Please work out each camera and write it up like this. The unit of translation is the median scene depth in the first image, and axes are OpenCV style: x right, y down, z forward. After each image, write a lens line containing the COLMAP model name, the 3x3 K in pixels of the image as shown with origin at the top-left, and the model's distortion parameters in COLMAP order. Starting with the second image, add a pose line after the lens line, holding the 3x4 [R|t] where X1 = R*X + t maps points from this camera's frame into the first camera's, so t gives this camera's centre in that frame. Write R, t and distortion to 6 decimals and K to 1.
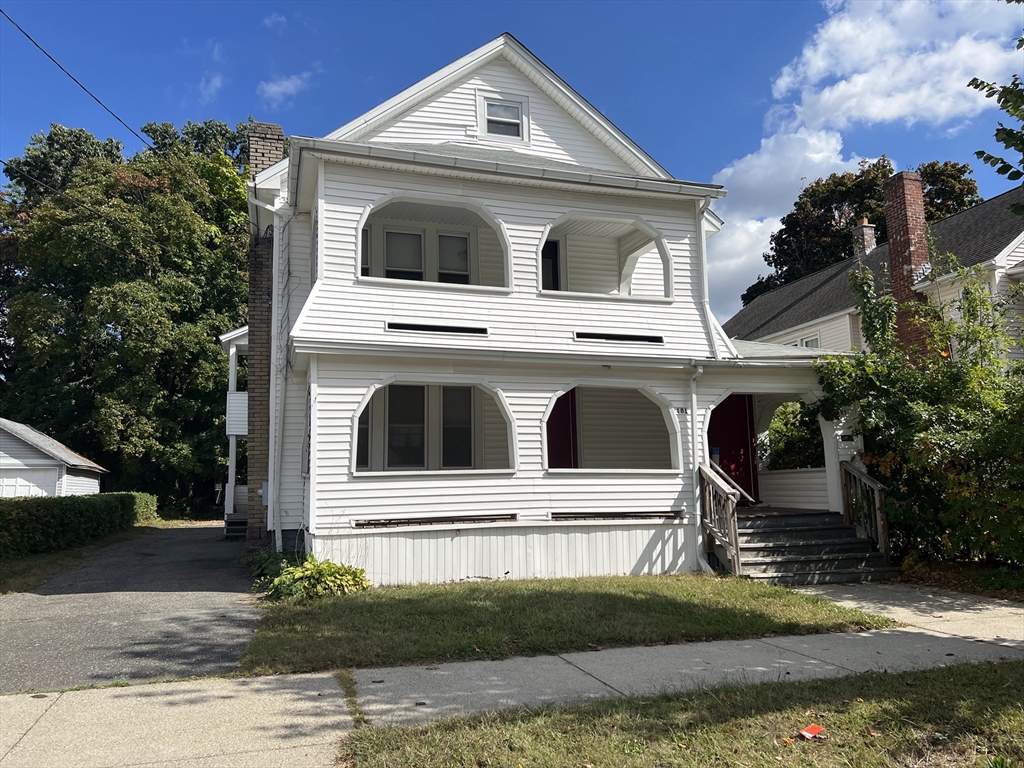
lens RADIAL K [[770.7, 0, 510.0], [0, 770.7, 389.3], [0, 0, 1]] dist [0.056039, -0.005269]
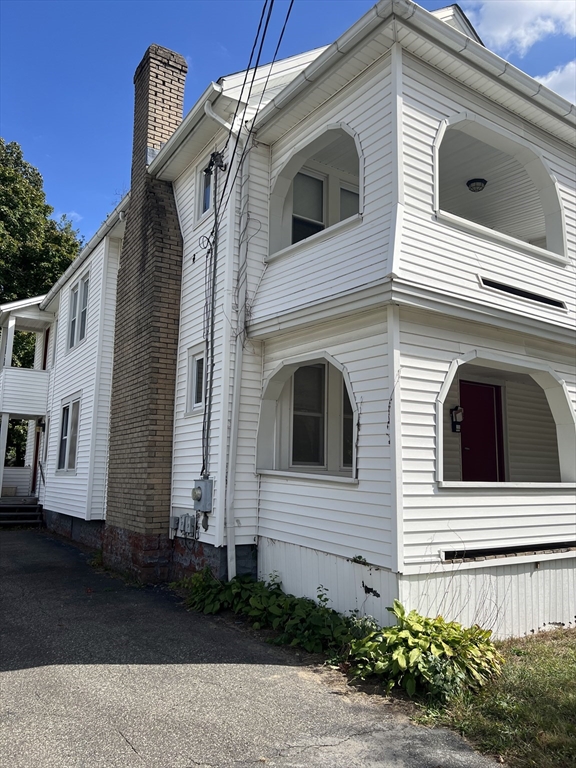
lens RADIAL K [[578.0, 0, 288.0], [0, 578.0, 384.0], [0, 0, 1]] dist [0.056039, -0.005269]
pose [[0.962764, 0.081120, 0.257885, -0.387625], [-0.075368, 0.996638, -0.032128, 0.038079], [-0.259625, 0.011495, 0.965641, 0.426660]]
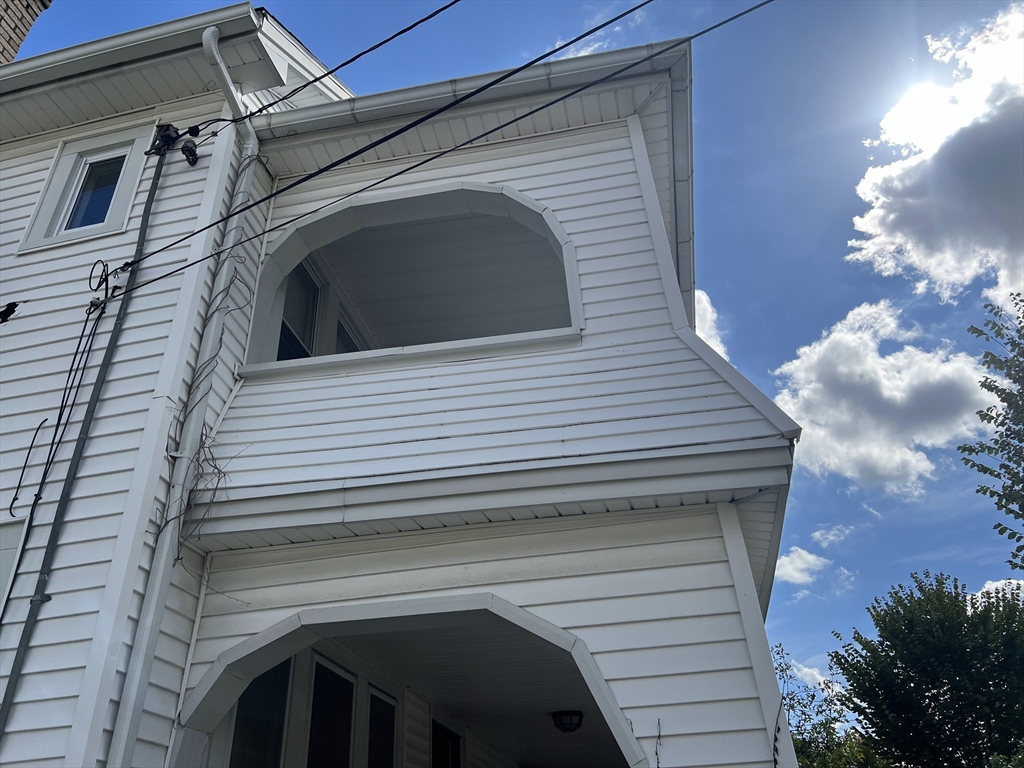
lens RADIAL K [[770.7, 0, 510.0], [0, 770.7, 389.3], [0, 0, 1]] dist [0.056039, -0.005269]
pose [[0.504135, 0.477148, 0.719846, -0.450634], [-0.081408, 0.856061, -0.510424, 0.065786], [-0.859780, 0.198721, 0.470414, 0.749810]]
